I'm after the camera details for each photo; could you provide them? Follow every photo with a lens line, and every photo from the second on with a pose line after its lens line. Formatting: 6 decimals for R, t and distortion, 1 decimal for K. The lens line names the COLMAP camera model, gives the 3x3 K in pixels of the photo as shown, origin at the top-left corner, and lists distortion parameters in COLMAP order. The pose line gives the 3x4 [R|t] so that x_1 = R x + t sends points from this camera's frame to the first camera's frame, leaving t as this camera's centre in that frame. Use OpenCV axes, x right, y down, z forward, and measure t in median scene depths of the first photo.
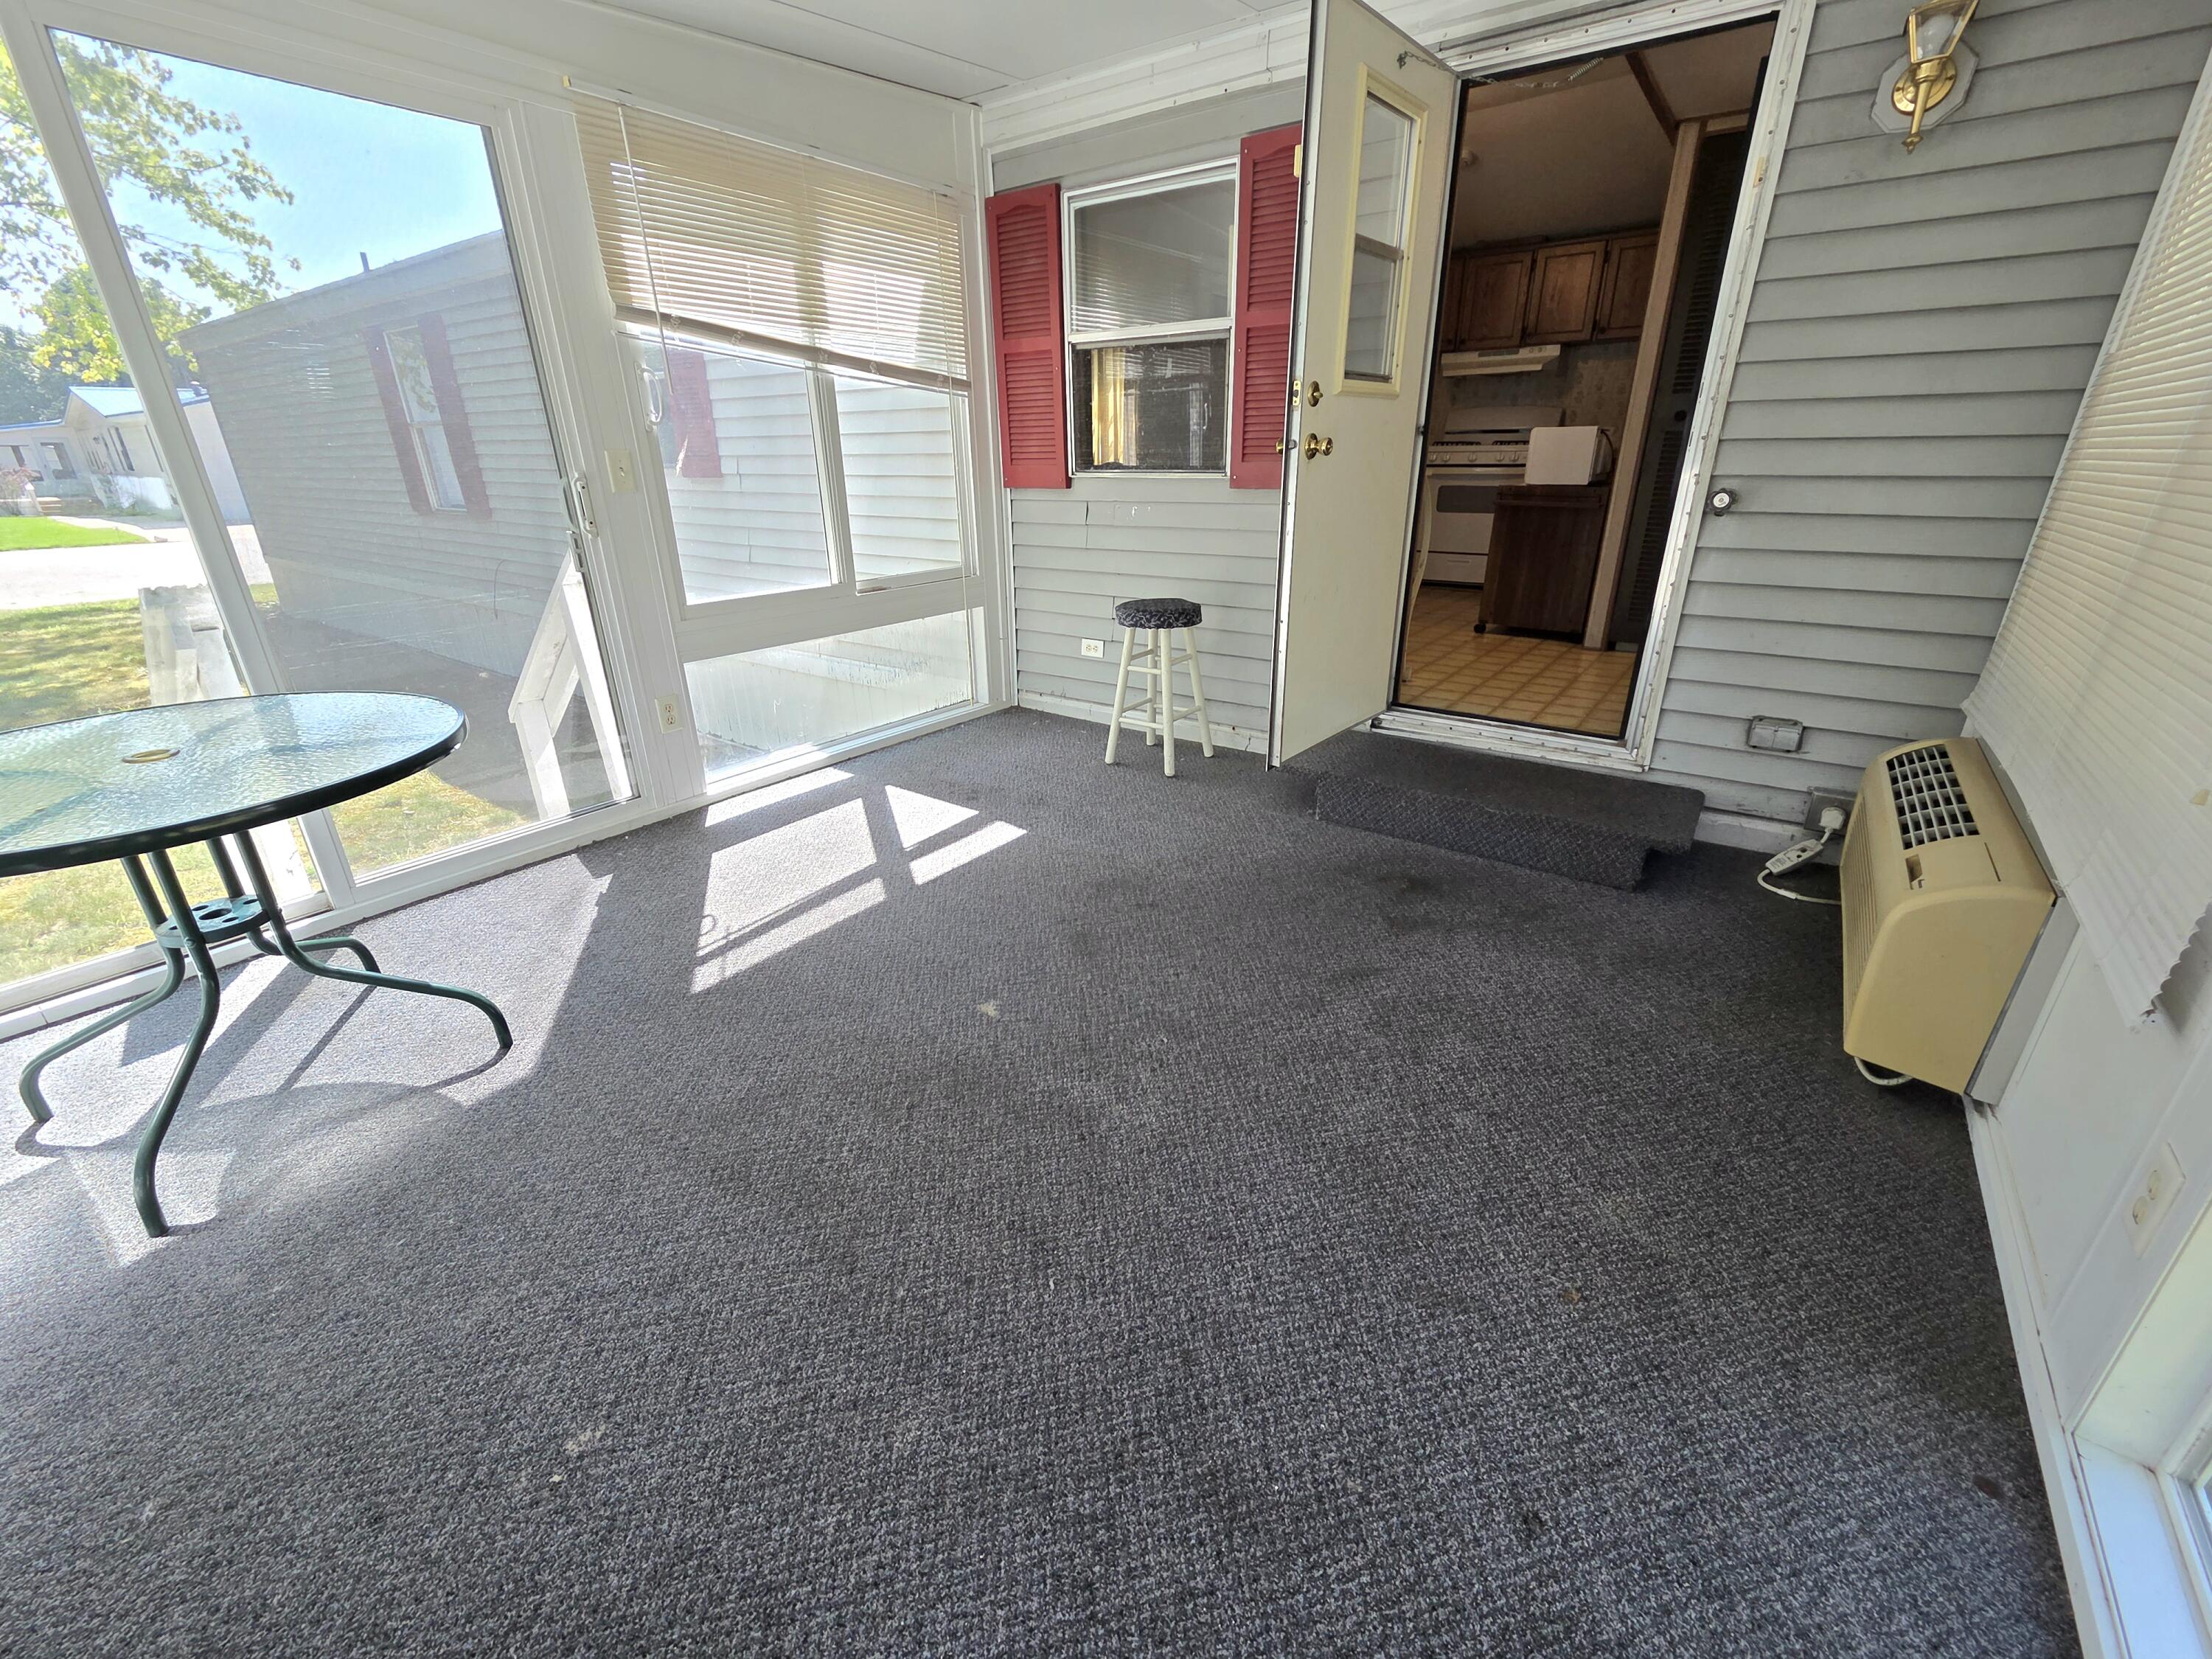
lens RADIAL K [[912.6, 0, 1111.5], [0, 912.6, 819.9], [0, 0, 1]] dist [0.004037, -0.003307]
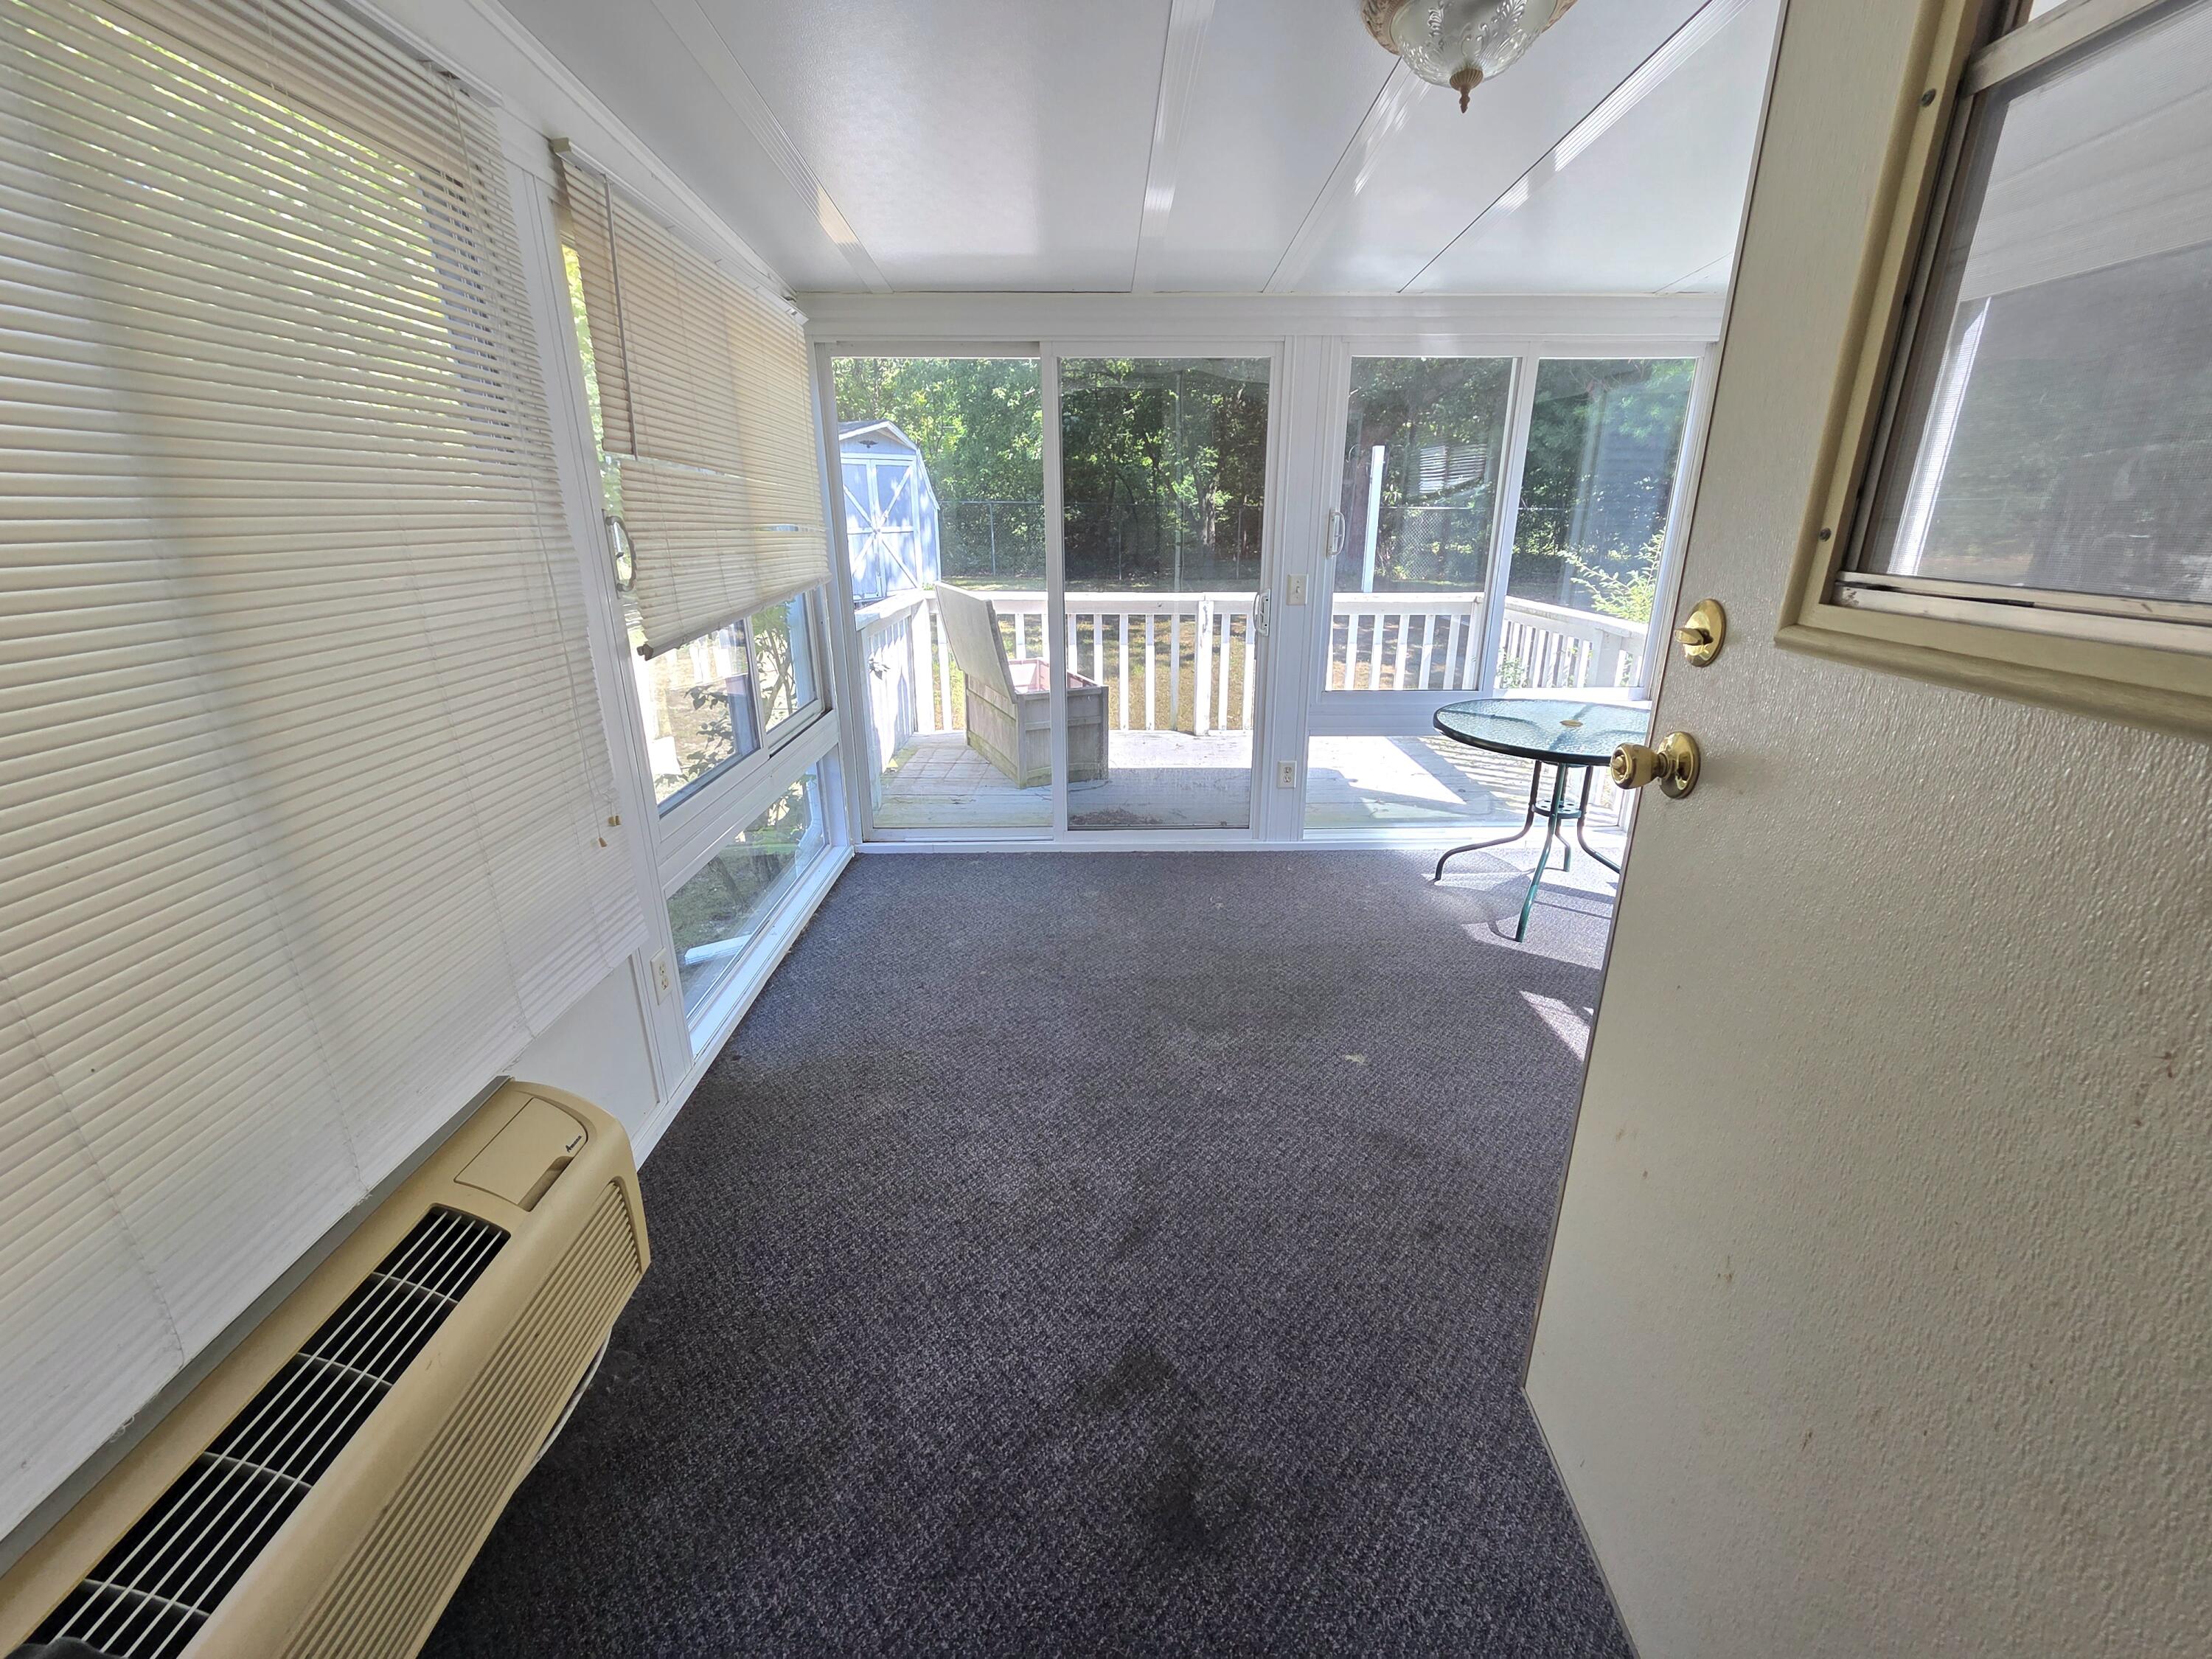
lens RADIAL K [[912.6, 0, 1111.5], [0, 912.6, 819.9], [0, 0, 1]] dist [0.004037, -0.003307]
pose [[-0.801580, 0.201427, -0.562935, 0.820498], [-0.223027, 0.772846, 0.594112, -0.756876], [0.554732, 0.601778, -0.574574, 1.474319]]
